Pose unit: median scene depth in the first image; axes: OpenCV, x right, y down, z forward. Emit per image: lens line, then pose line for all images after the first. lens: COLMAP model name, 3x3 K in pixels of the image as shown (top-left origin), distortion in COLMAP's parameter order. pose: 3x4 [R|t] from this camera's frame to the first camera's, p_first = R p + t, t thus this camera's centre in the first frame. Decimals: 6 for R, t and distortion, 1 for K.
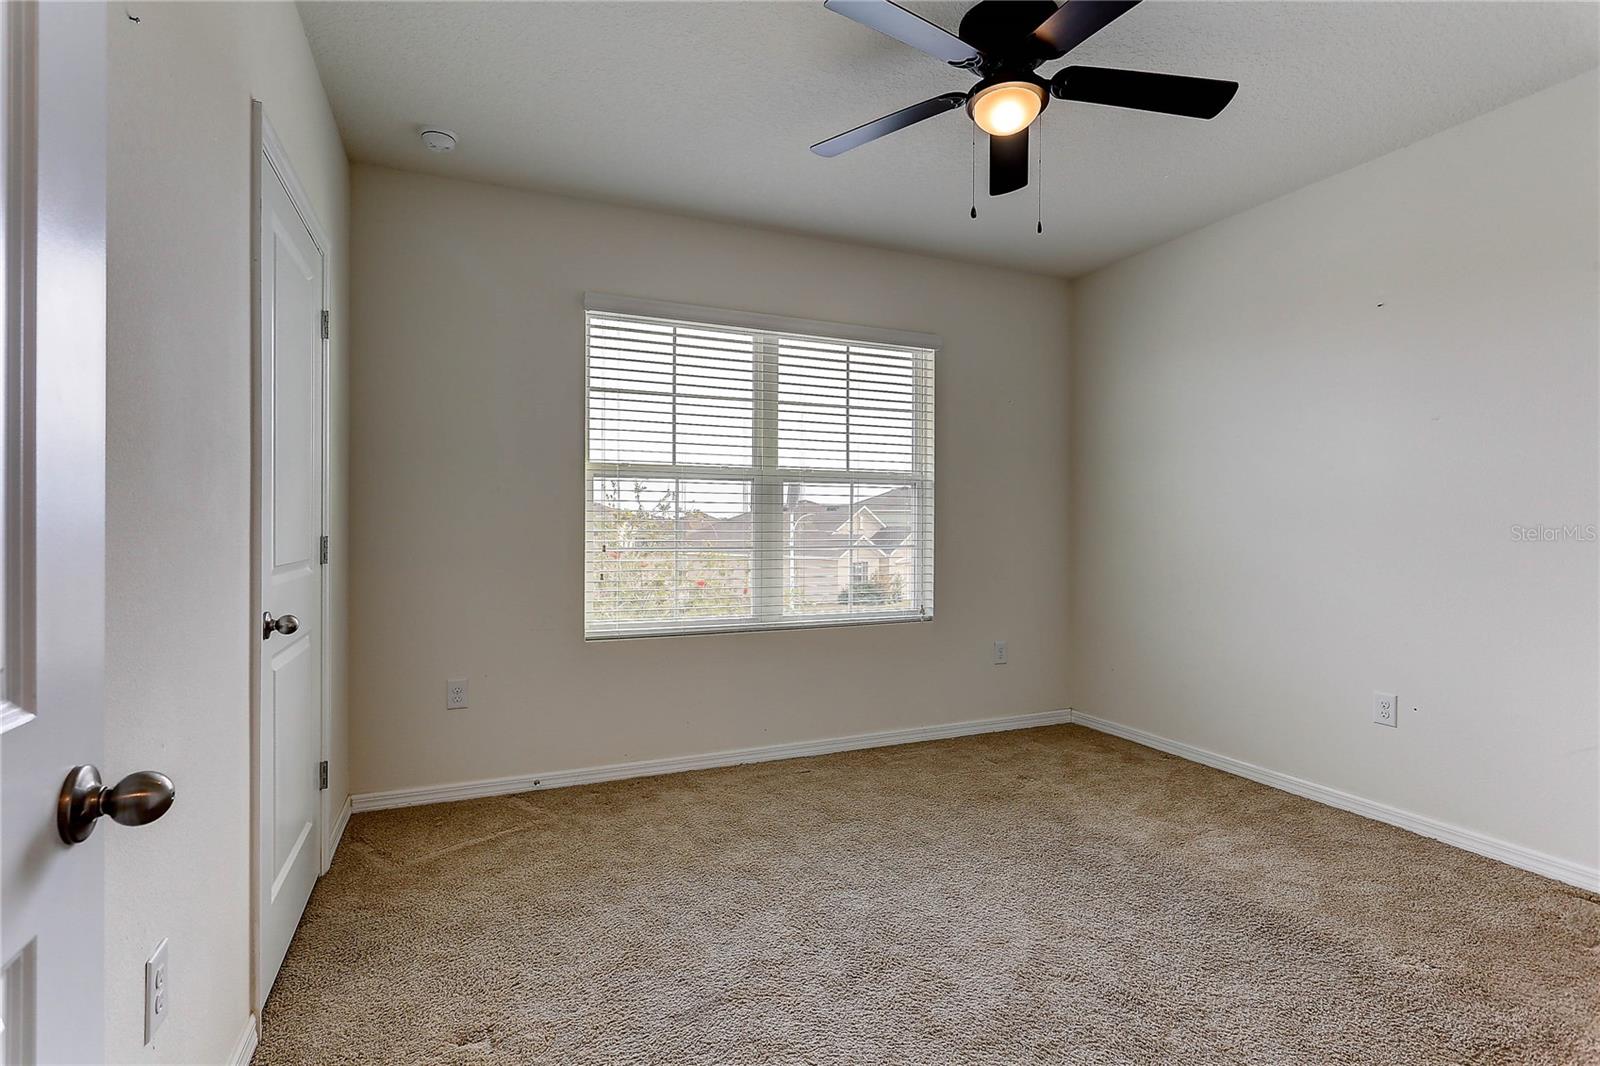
lens RADIAL K [[767.4, 0, 796.9], [0, 767.4, 543.4], [0, 0, 1]] dist [-0.001918, 0.003152]
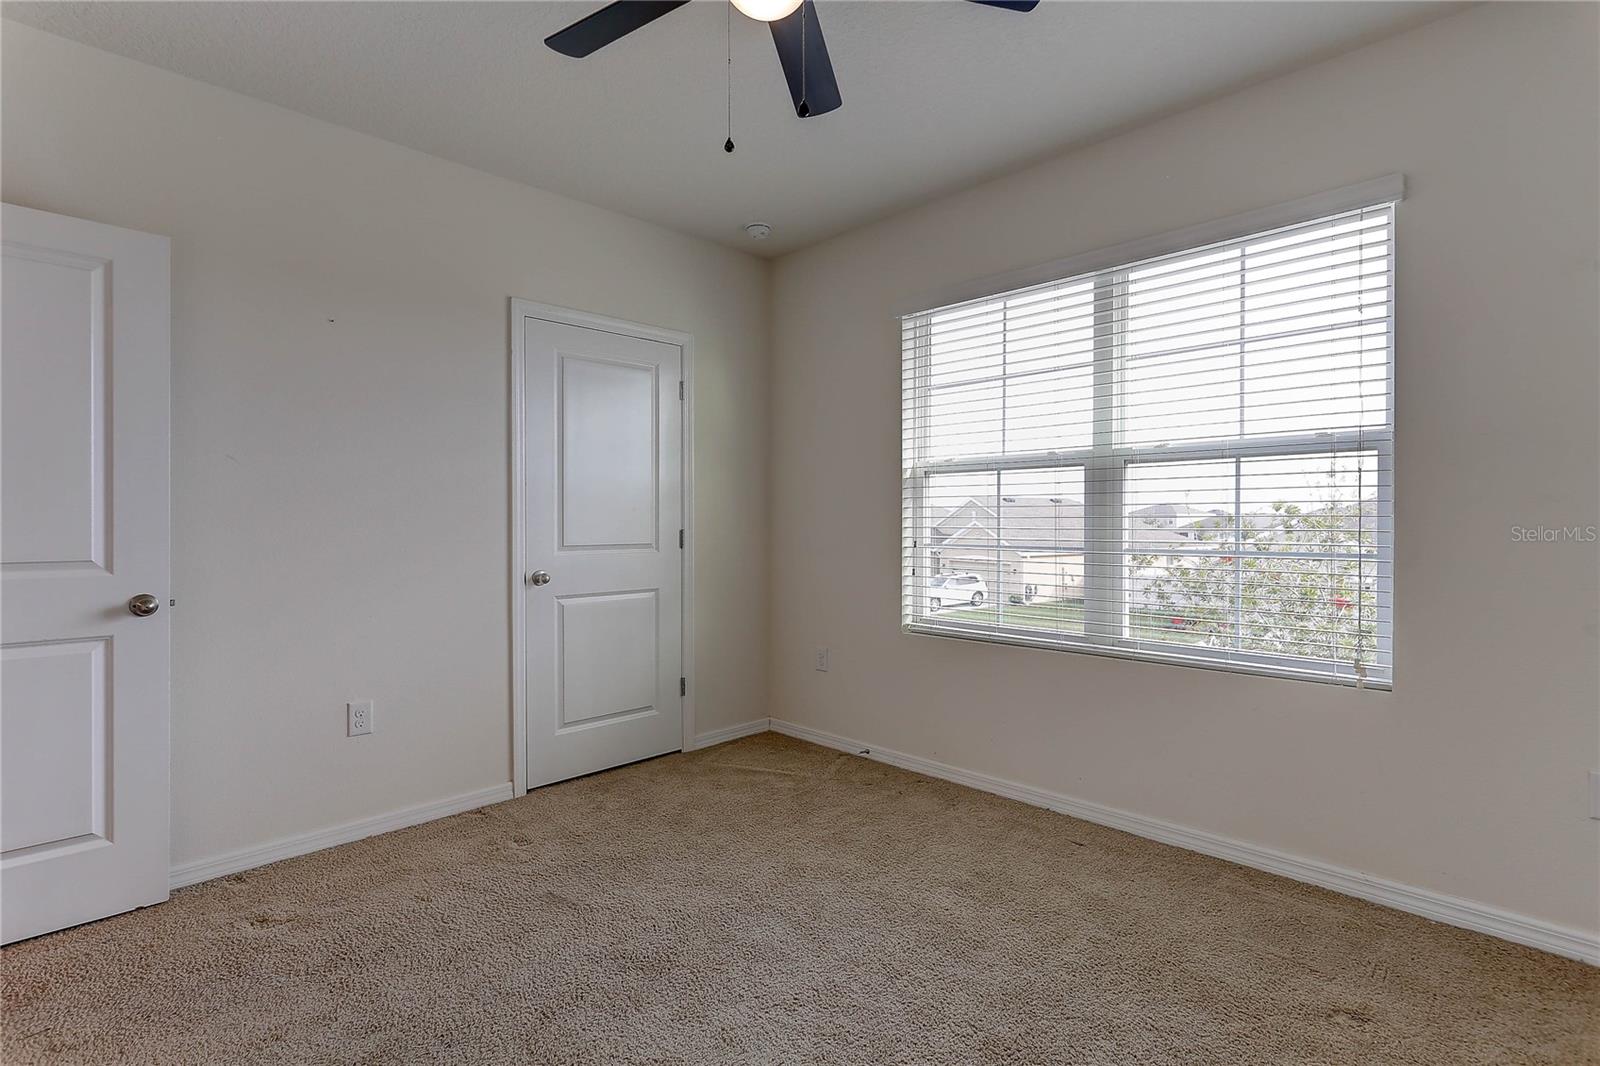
lens RADIAL K [[767.4, 0, 798.4], [0, 767.4, 543.2], [0, 0, 1]] dist [-0.001918, 0.003152]
pose [[0.363179, 0.026043, -0.931355, 0.651835], [-0.012682, 0.999655, 0.023008, -0.017115], [0.931633, 0.003456, 0.363384, 0.485533]]
